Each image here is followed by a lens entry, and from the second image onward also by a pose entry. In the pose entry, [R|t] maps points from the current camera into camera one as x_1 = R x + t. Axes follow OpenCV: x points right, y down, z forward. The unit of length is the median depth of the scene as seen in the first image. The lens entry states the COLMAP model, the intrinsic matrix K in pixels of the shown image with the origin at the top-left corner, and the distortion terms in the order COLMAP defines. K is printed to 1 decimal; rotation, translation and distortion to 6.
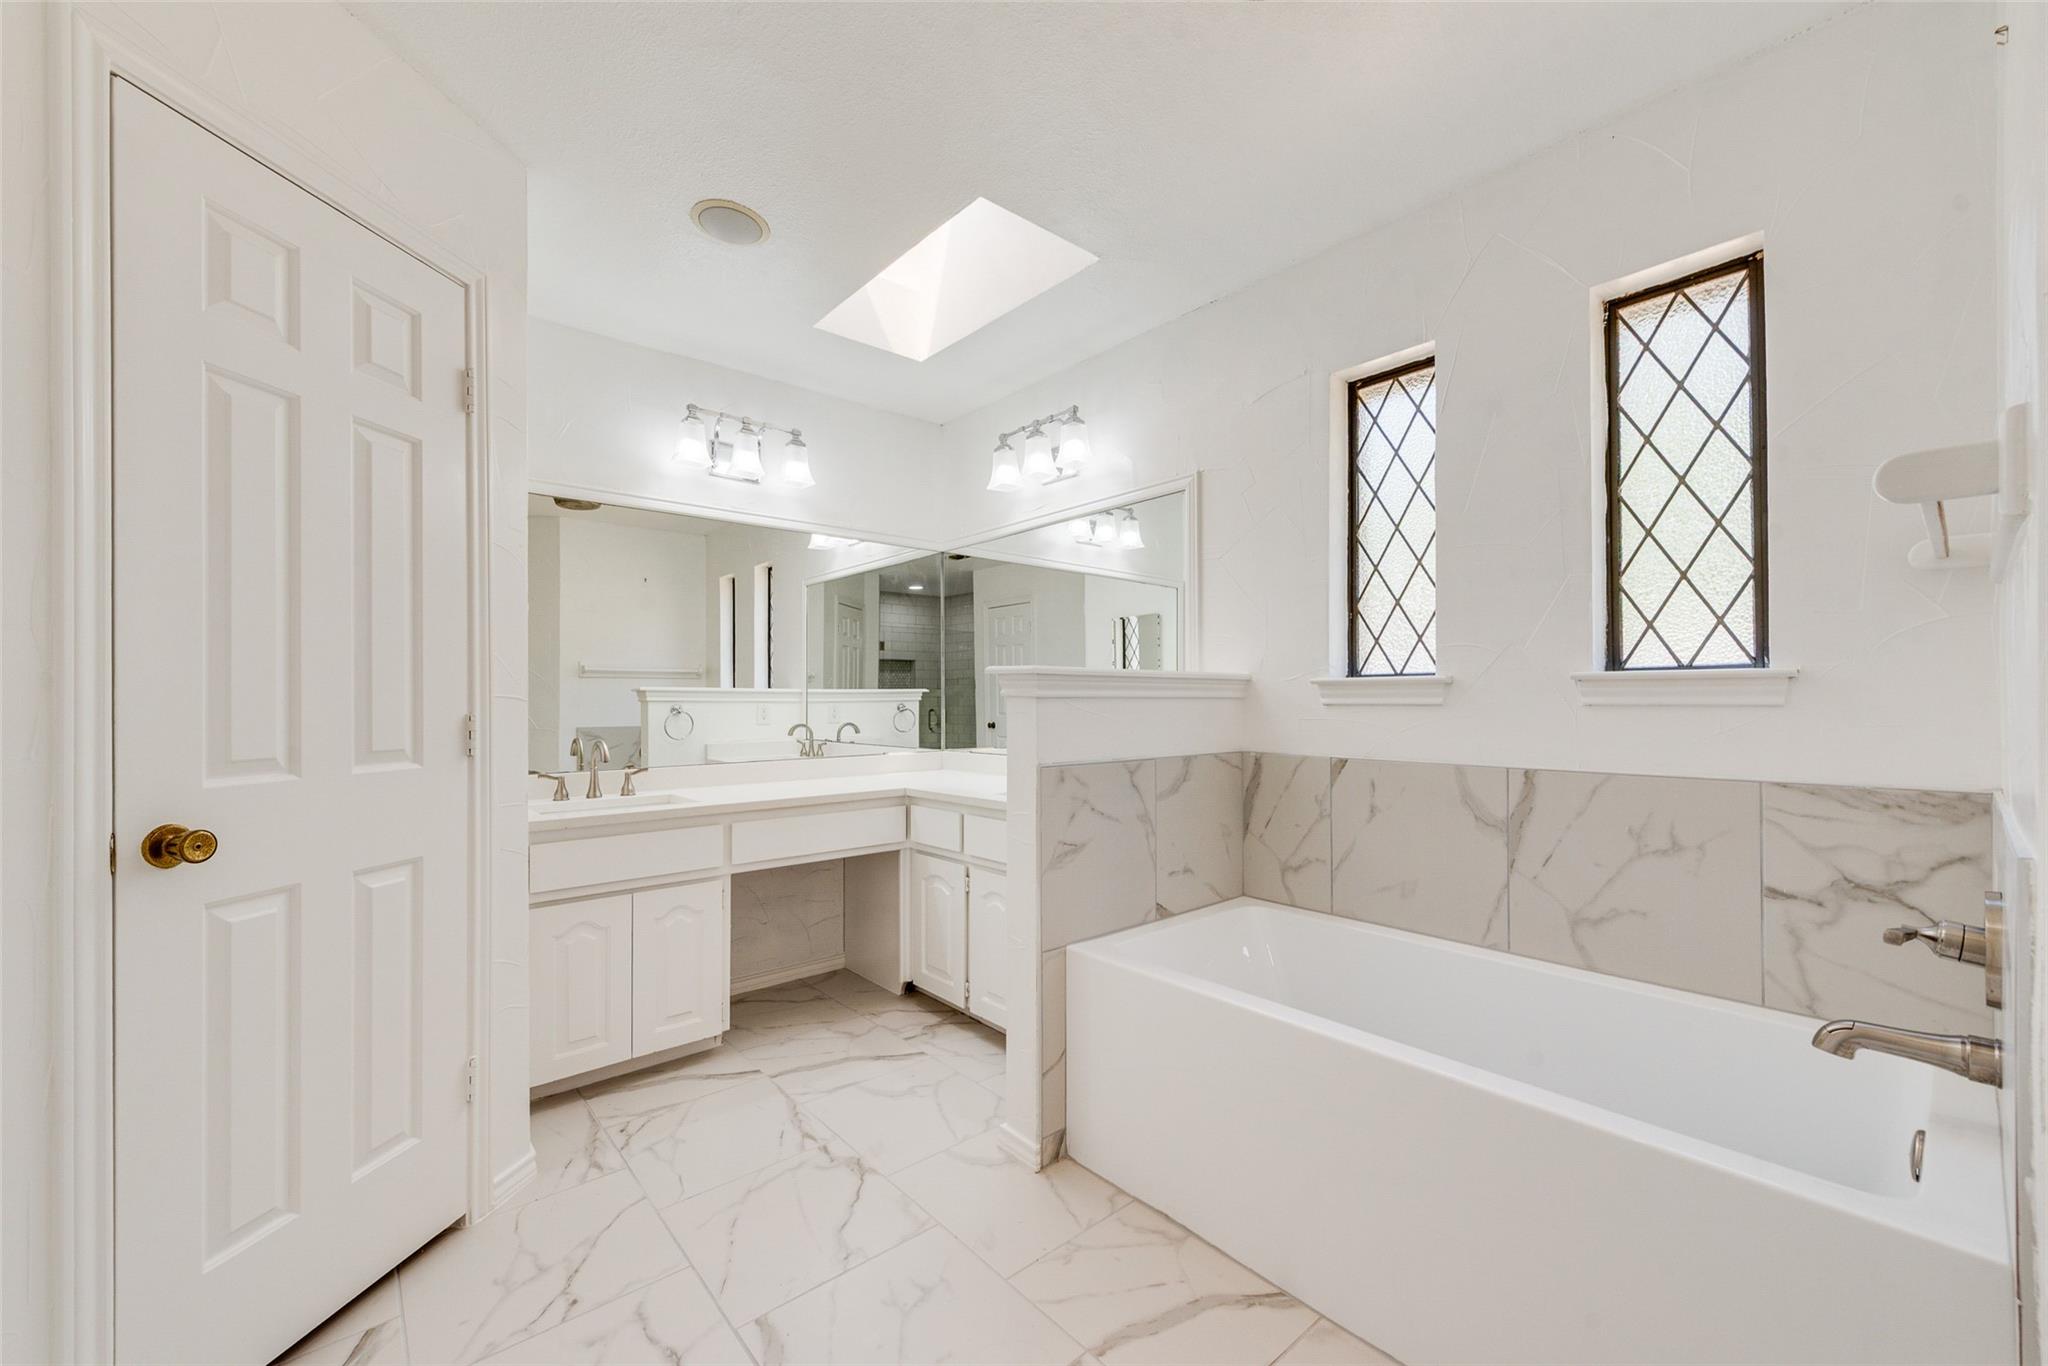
lens RADIAL K [[804.1, 0, 1028.8], [0, 804.1, 688.8], [0, 0, 1]] dist [0.006967, -0.001383]
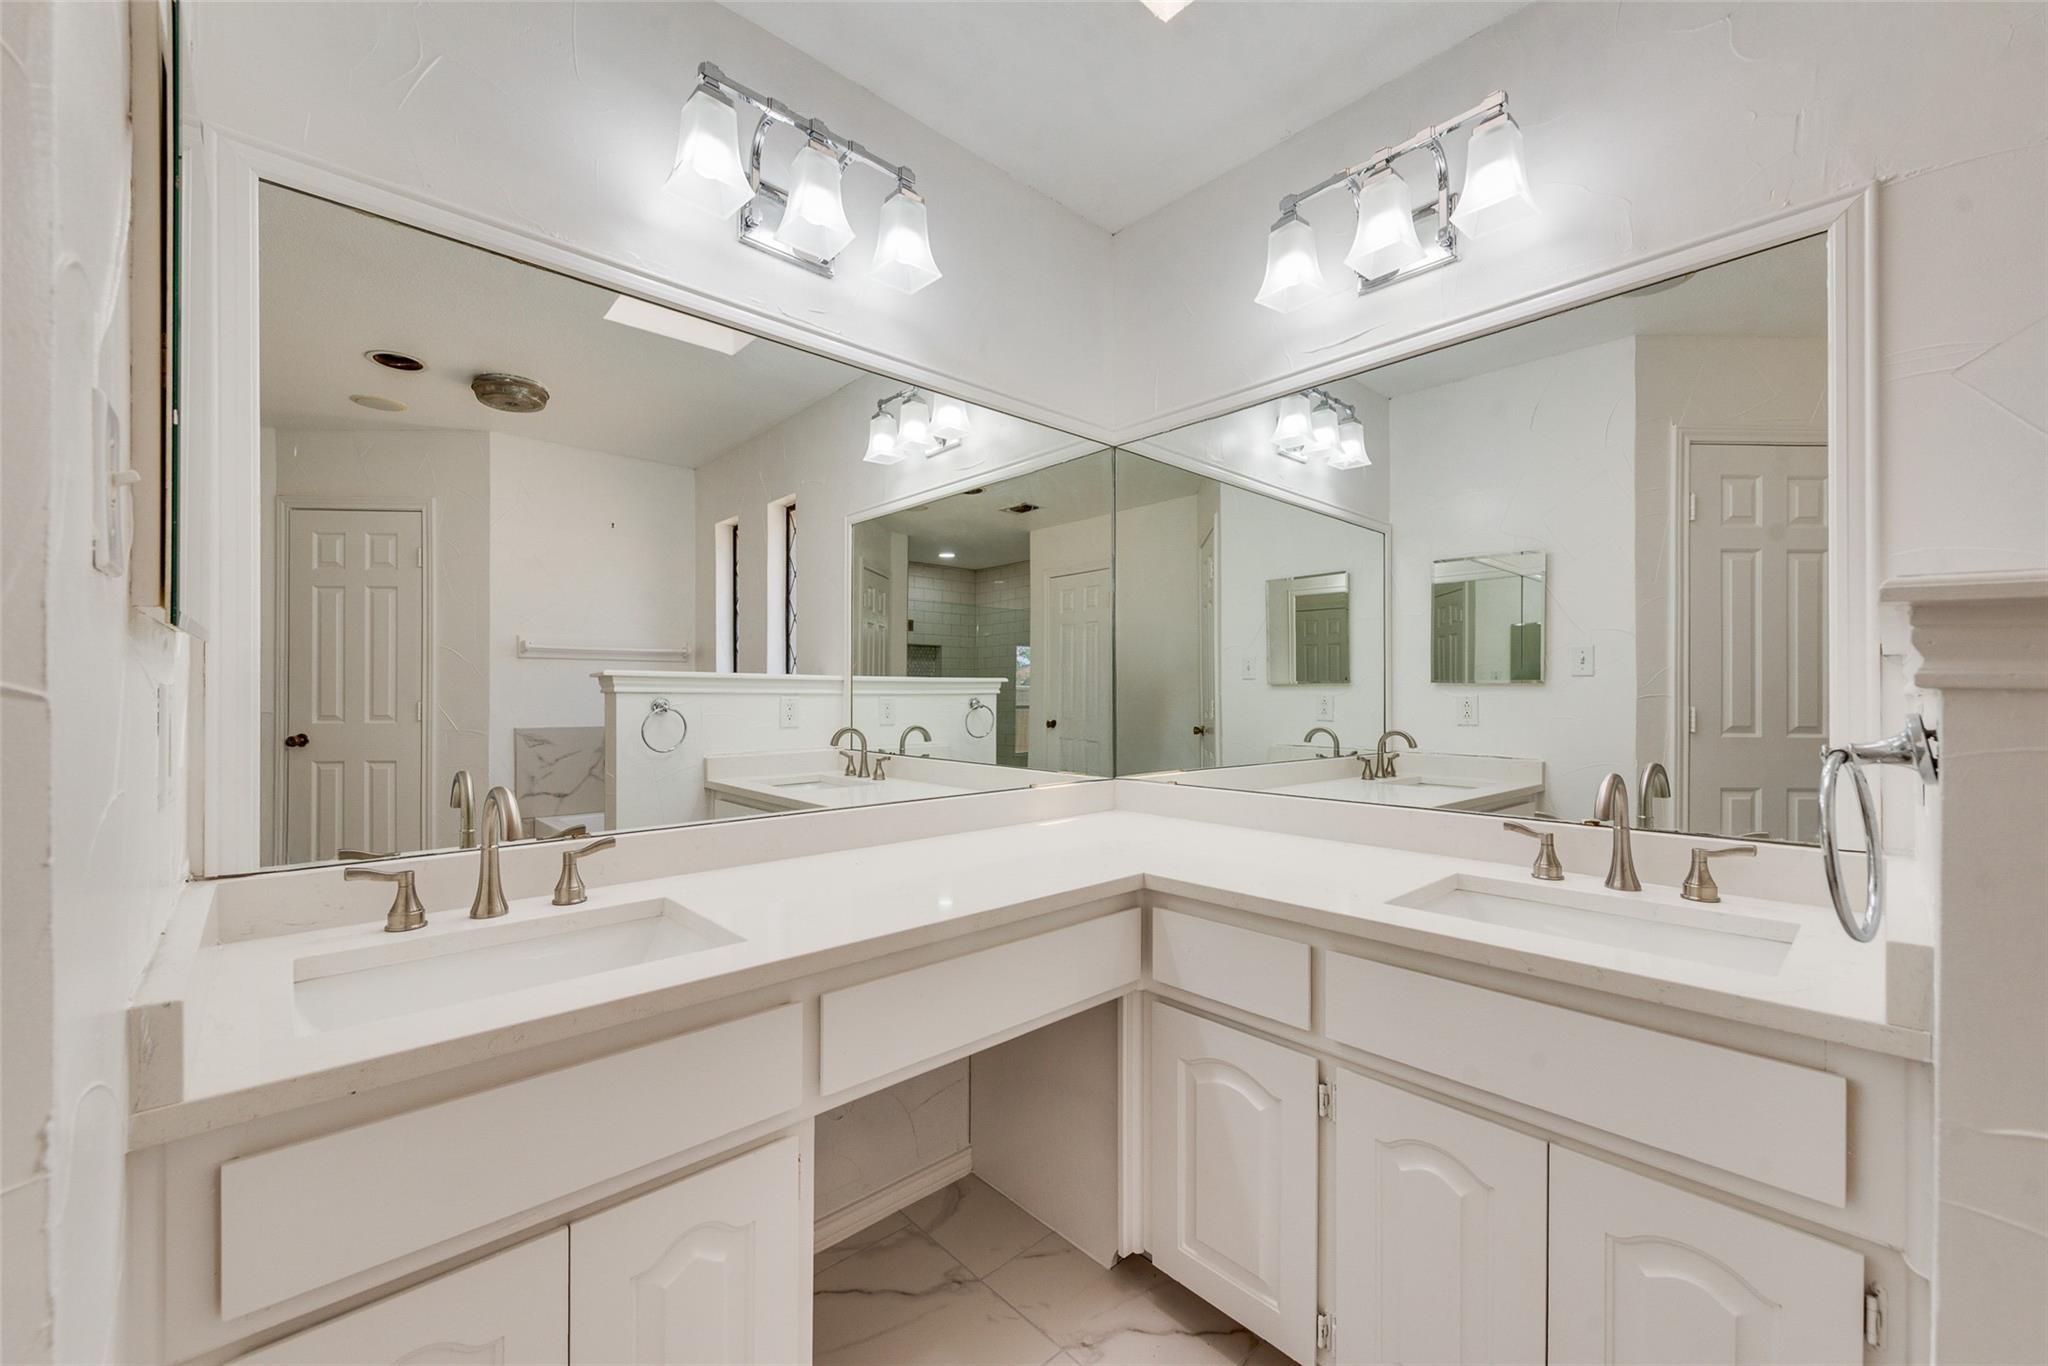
lens RADIAL K [[804.1, 0, 1018.3], [0, 804.1, 690.4], [0, 0, 1]] dist [0.006967, -0.001383]
pose [[0.999763, 0.006879, 0.020667, -0.162866], [-0.007099, 0.999919, 0.010573, 0.004612], [-0.020592, -0.010717, 0.999731, 0.345520]]
